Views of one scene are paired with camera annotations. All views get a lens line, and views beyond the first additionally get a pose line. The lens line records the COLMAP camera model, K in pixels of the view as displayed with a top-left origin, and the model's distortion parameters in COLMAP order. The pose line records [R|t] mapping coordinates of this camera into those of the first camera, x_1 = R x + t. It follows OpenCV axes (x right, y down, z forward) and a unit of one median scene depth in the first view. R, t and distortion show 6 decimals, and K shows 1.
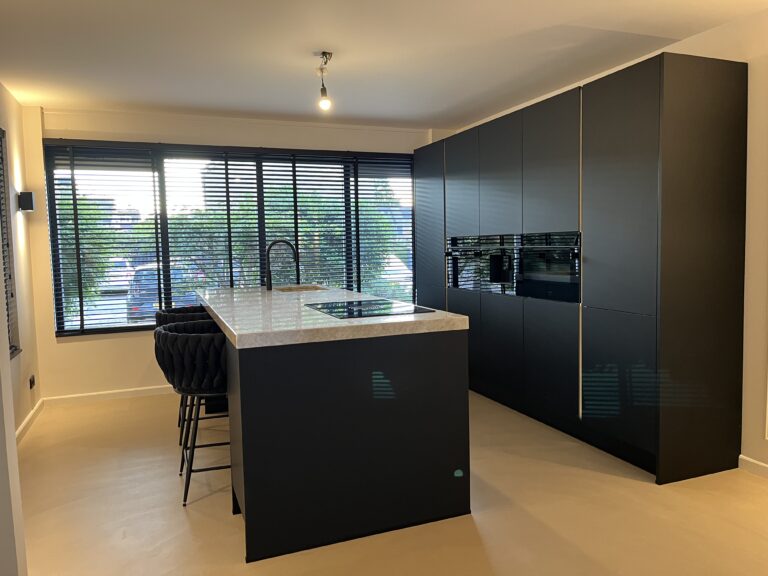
lens RADIAL K [[574.7, 0, 384.0], [0, 574.7, 288.0], [0, 0, 1]] dist [0.100045, -0.111627]
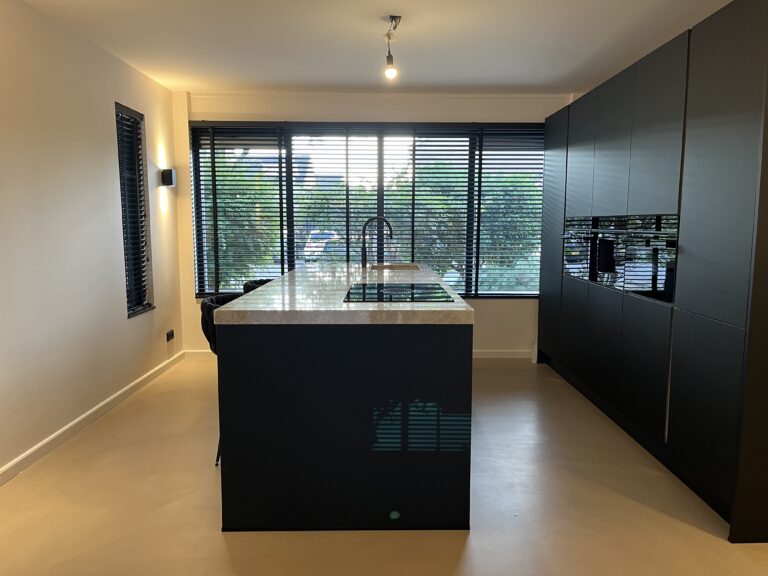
lens RADIAL K [[577.5, 0, 395.5], [0, 577.5, 291.9], [0, 0, 1]] dist [0.048947, -0.001505]
pose [[0.937538, 0.067473, -0.341276, 0.194133], [-0.051257, 0.997096, 0.056323, -0.012186], [0.344085, -0.035312, 0.938274, 0.081393]]
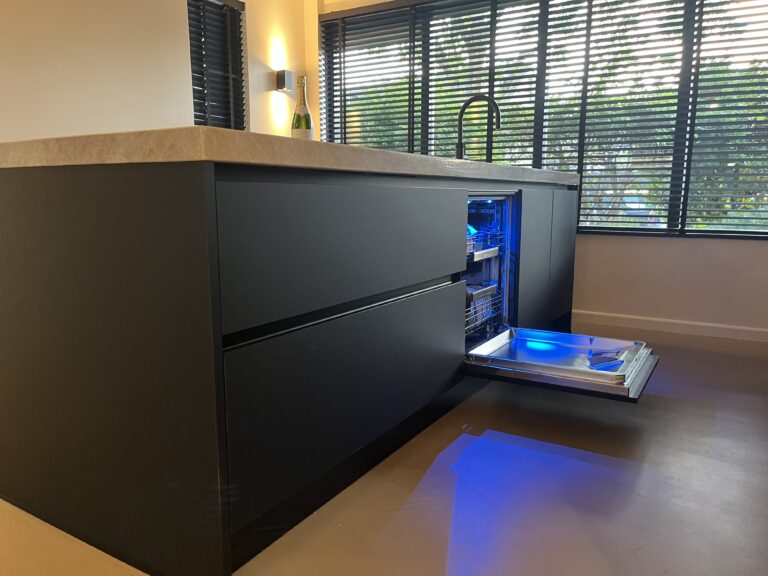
lens RADIAL K [[591.6, 0, 384.0], [0, 591.6, 288.0], [0, 0, 1]] dist [0.003967, -0.118470]
pose [[0.607955, 0.142191, -0.781135, 0.279764], [-0.076856, 0.989752, 0.120349, 0.056303], [0.790243, -0.013132, 0.612653, 0.511444]]
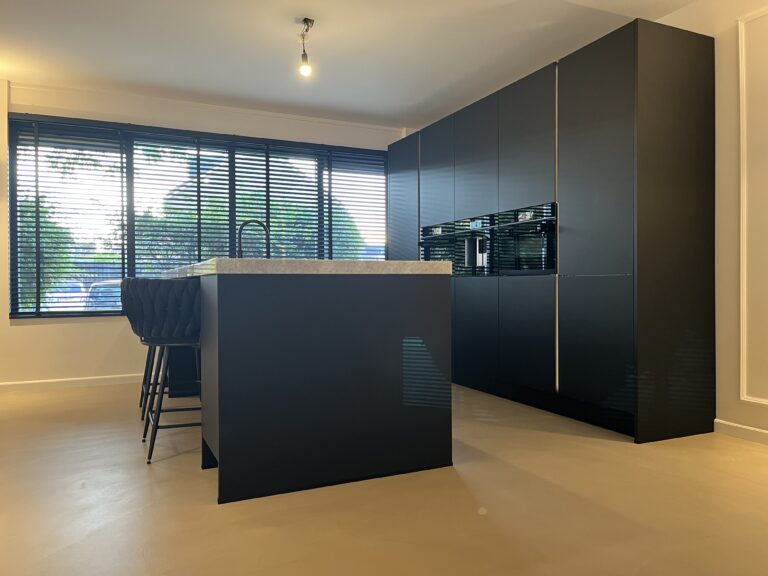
lens RADIAL K [[574.7, 0, 384.0], [0, 574.7, 288.0], [0, 0, 1]] dist [0.100045, -0.111627]
pose [[0.997796, 0.017019, 0.064137, -0.019327], [-0.012485, 0.997438, -0.070441, 0.097705], [-0.065172, 0.069485, 0.995452, 0.015389]]
